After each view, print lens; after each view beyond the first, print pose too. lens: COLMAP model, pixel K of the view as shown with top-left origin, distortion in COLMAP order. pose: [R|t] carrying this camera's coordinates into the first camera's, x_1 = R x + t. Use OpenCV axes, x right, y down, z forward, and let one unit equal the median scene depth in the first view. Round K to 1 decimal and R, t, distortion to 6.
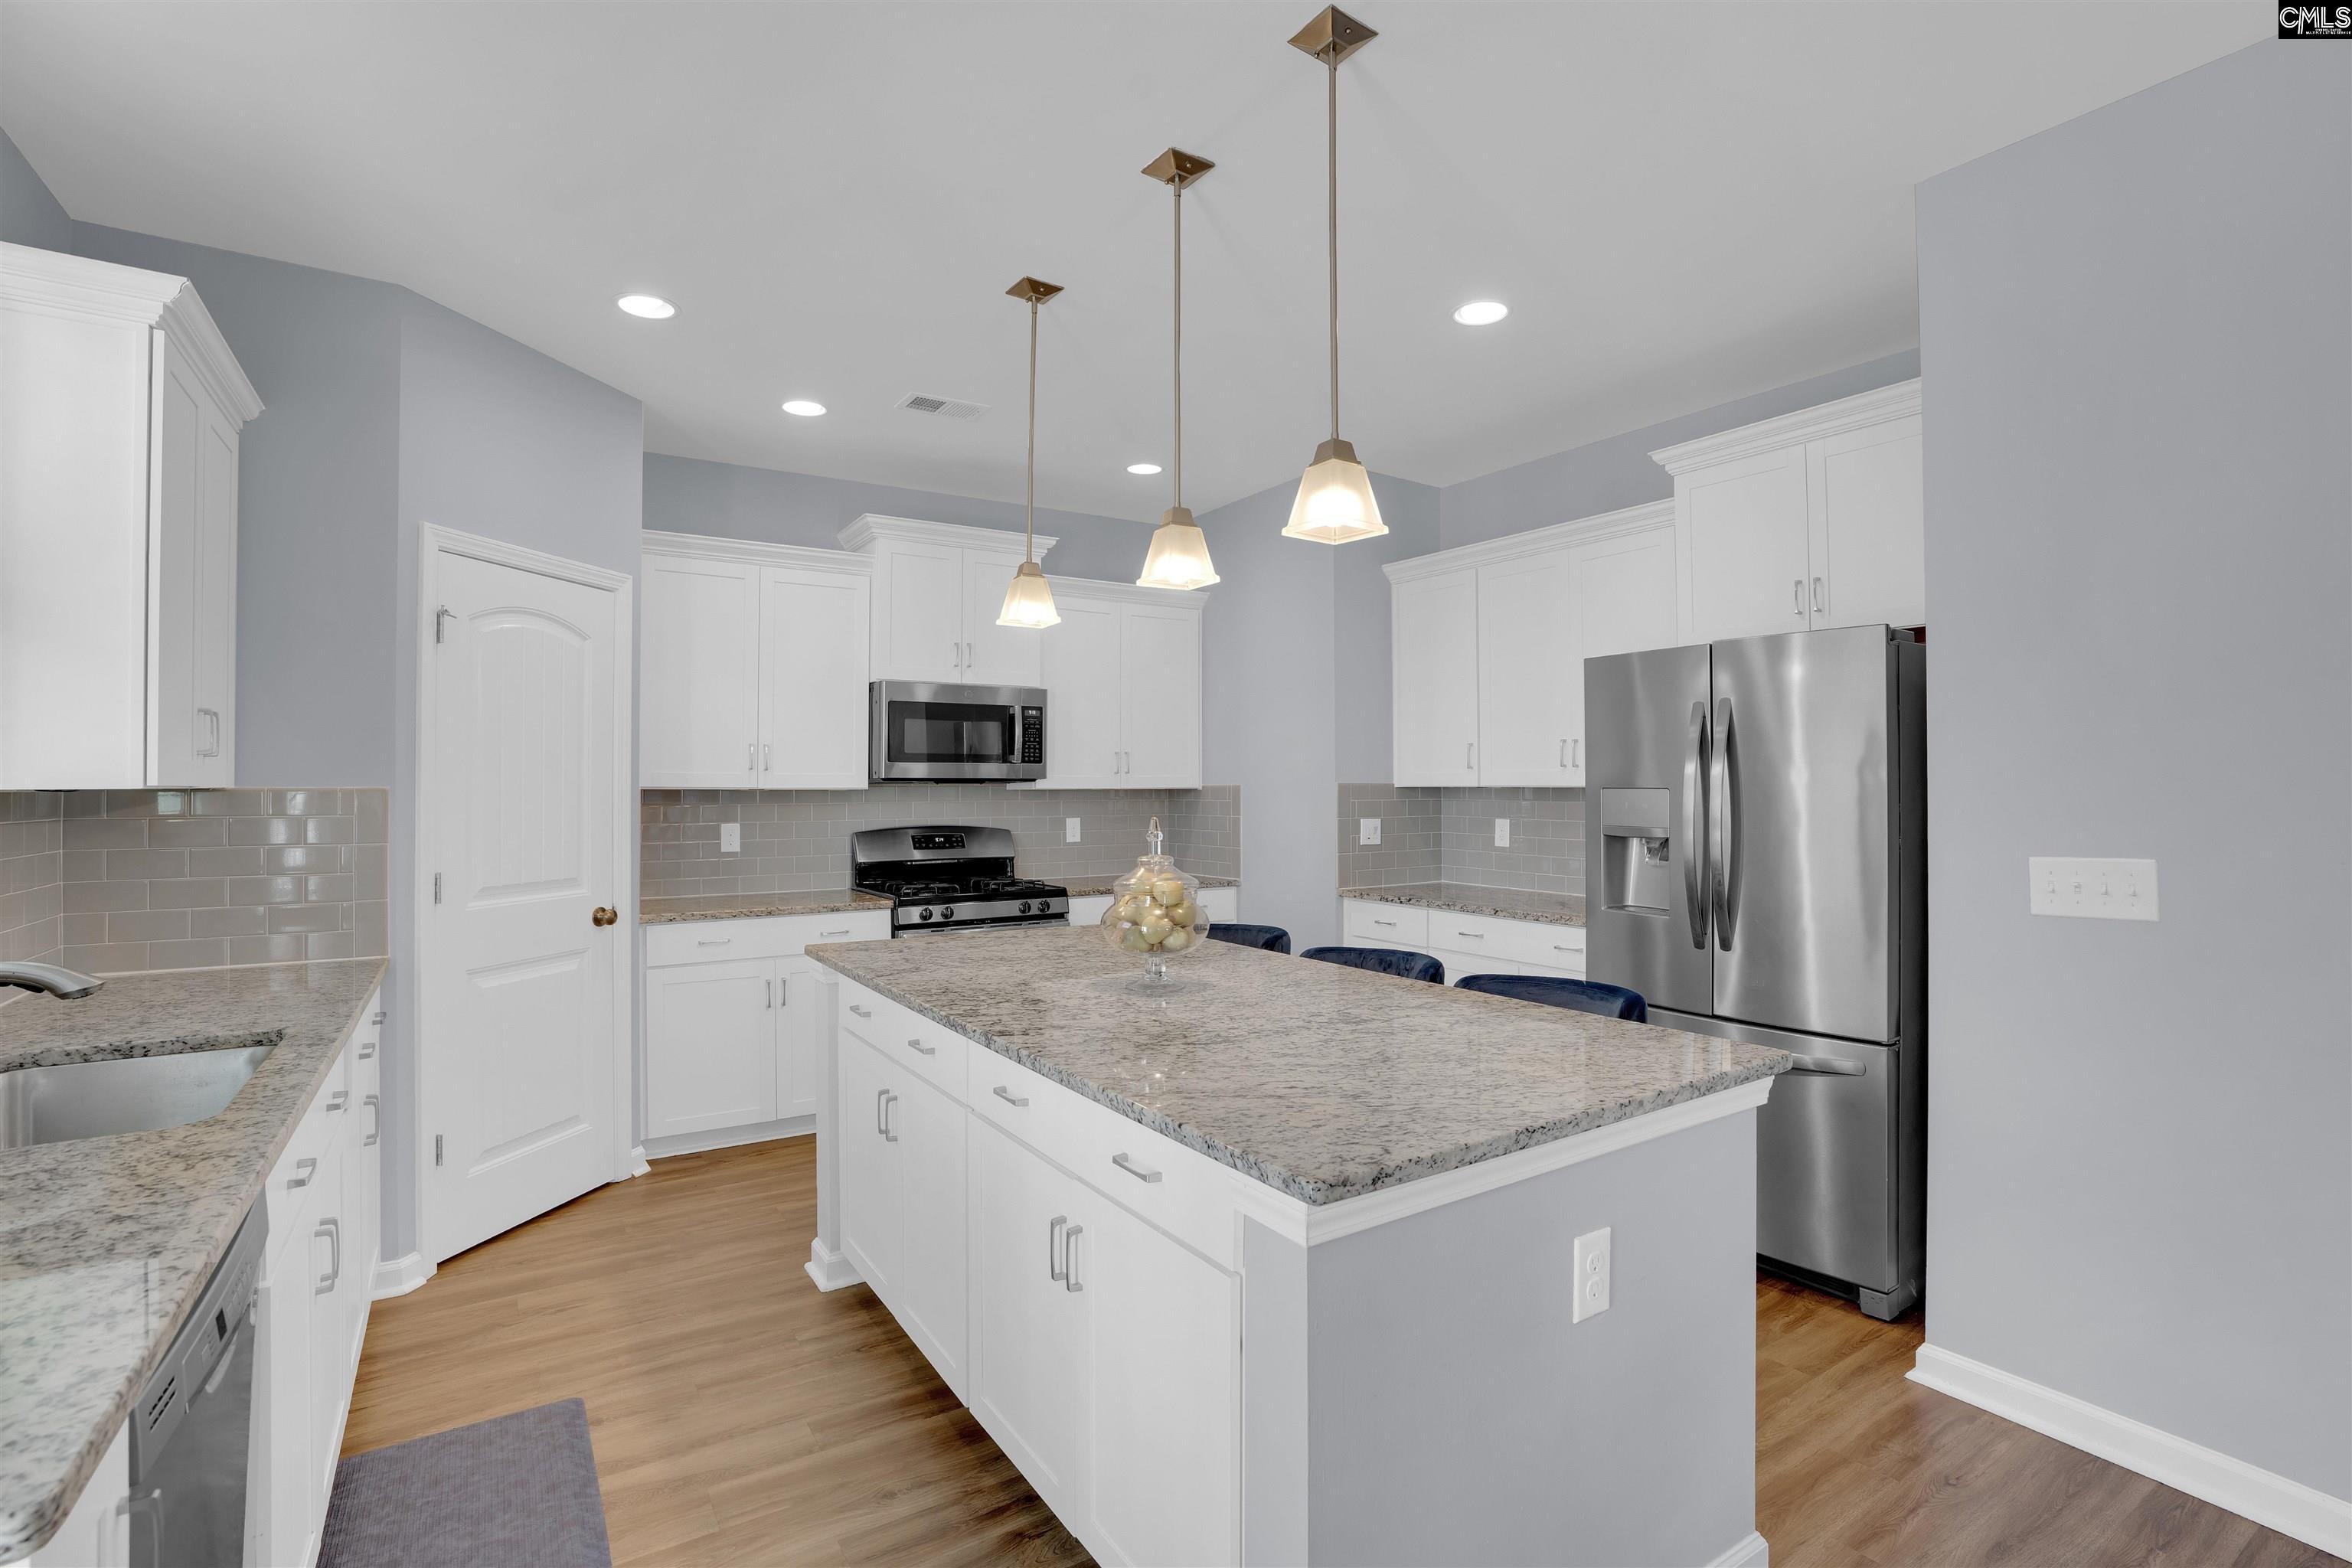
lens RADIAL K [[1107.2, 0, 1193.5], [0, 1107.2, 775.6], [0, 0, 1]] dist [-0.073675, 0.027708]
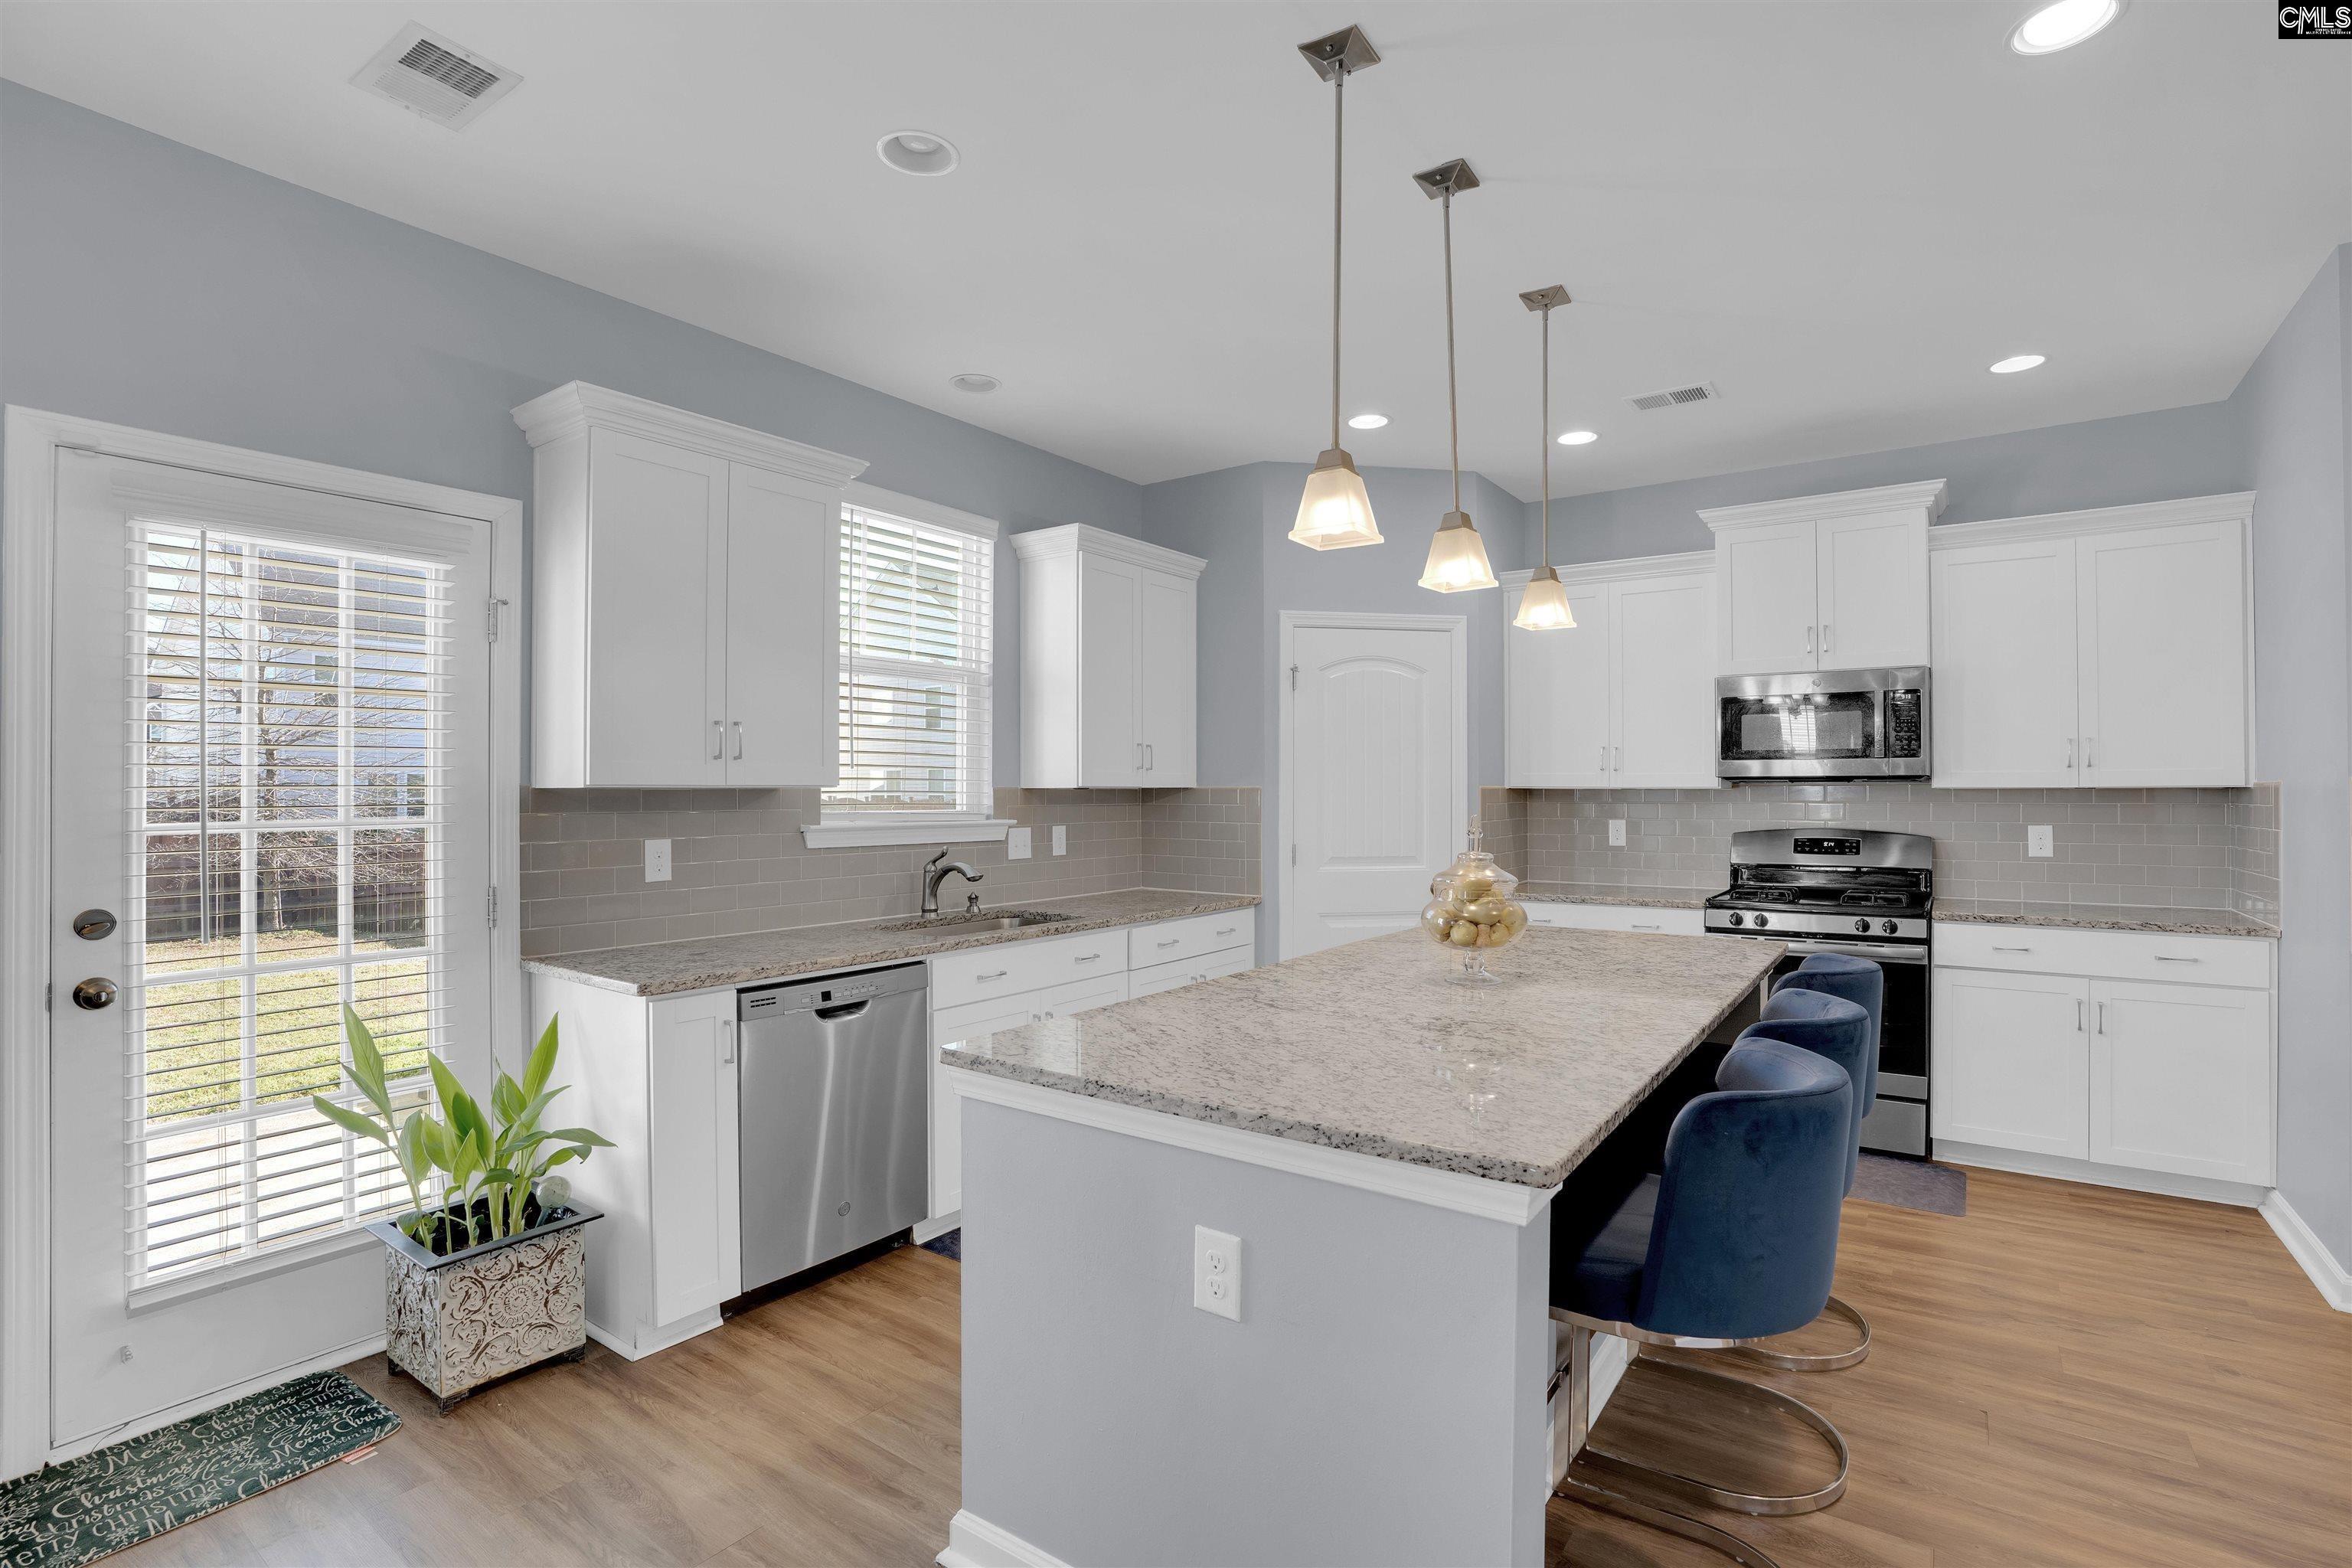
lens RADIAL K [[1107.2, 0, 1193.5], [0, 1107.2, 775.6], [0, 0, 1]] dist [-0.073675, 0.027708]
pose [[0.354523, -0.009953, -0.934994, 0.522638], [0.010228, 0.999925, -0.006767, 0.003338], [0.934992, -0.007164, 0.354598, 0.250208]]
